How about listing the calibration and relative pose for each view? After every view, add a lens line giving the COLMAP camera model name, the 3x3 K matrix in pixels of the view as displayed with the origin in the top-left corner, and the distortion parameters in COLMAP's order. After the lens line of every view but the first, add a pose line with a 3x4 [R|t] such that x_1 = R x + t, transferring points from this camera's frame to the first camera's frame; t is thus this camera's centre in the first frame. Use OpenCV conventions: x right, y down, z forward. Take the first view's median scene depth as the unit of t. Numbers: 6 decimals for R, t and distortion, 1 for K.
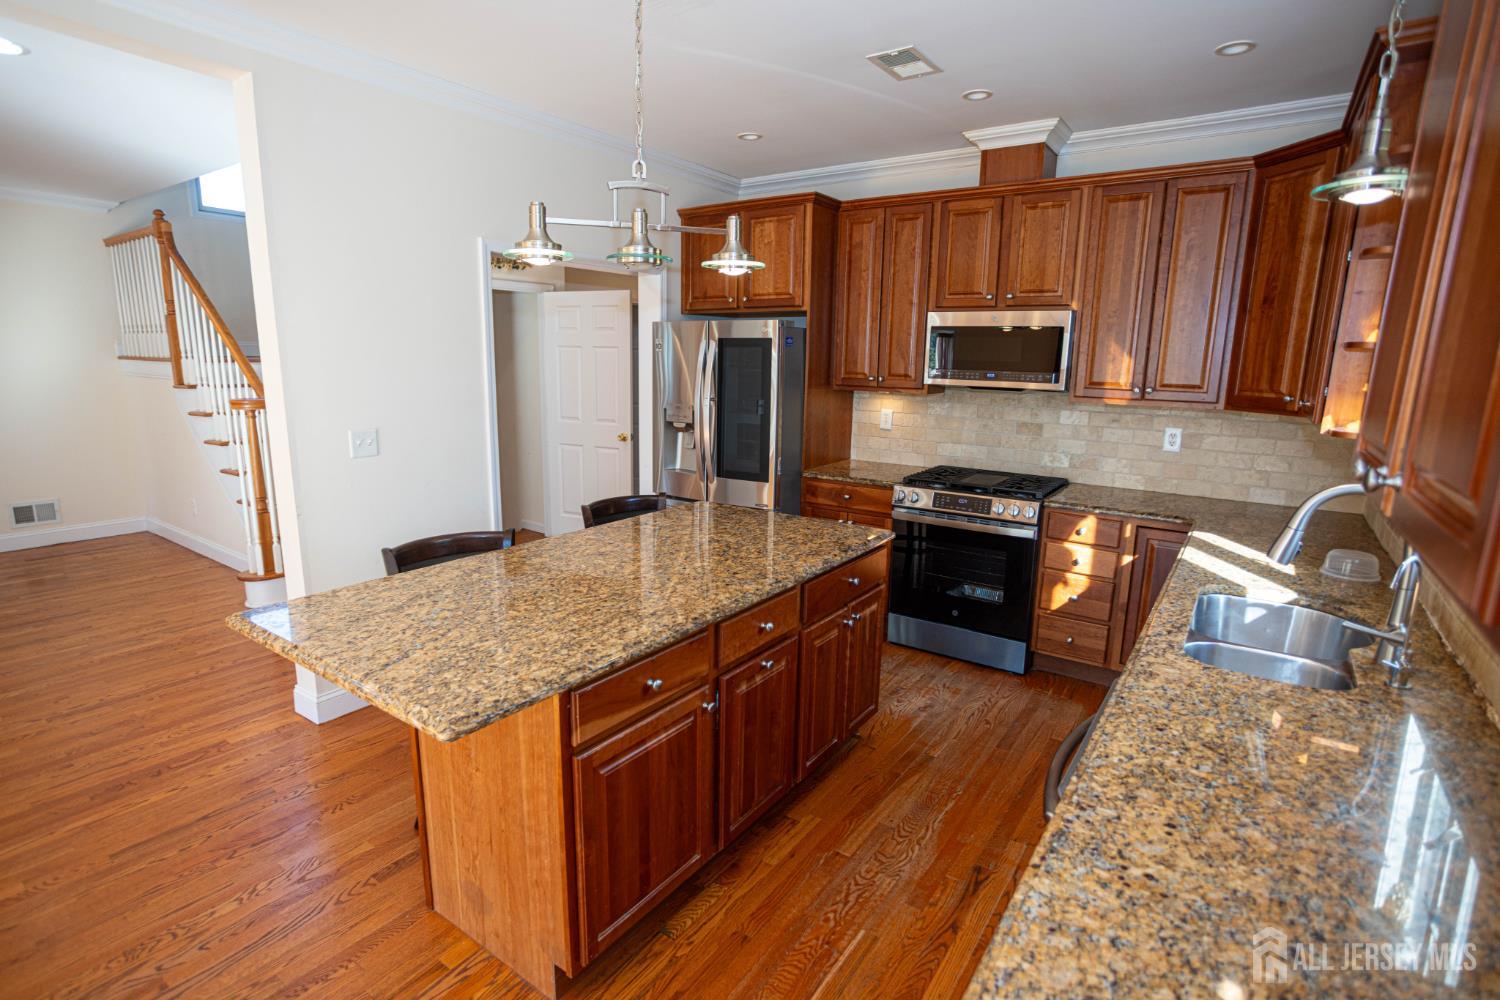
lens RADIAL K [[739.1, 0, 739.7], [0, 739.1, 504.6], [0, 0, 1]] dist [-0.058458, 0.036130]
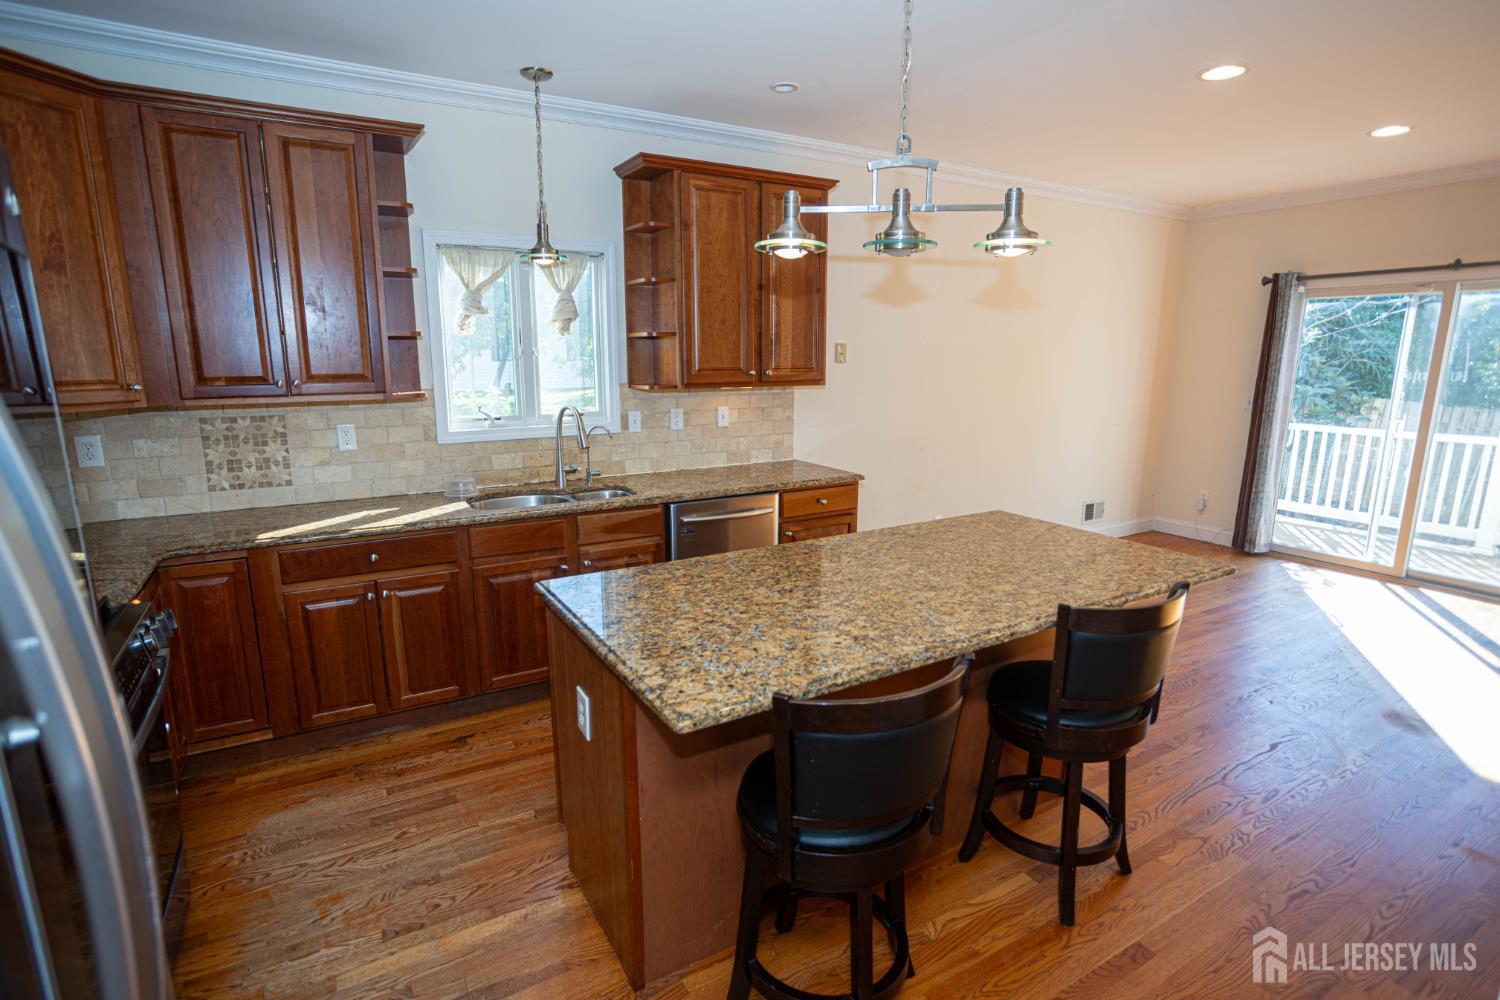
lens RADIAL K [[760.2, 0, 741.1], [0, 760.2, 502.0], [0, 0, 1]] dist [-0.060944, 0.039213]
pose [[-0.912355, -0.099397, 0.397151, -0.232651], [0.065106, 0.922508, 0.380447, -0.266091], [-0.404190, 0.372960, -0.835183, 1.282777]]
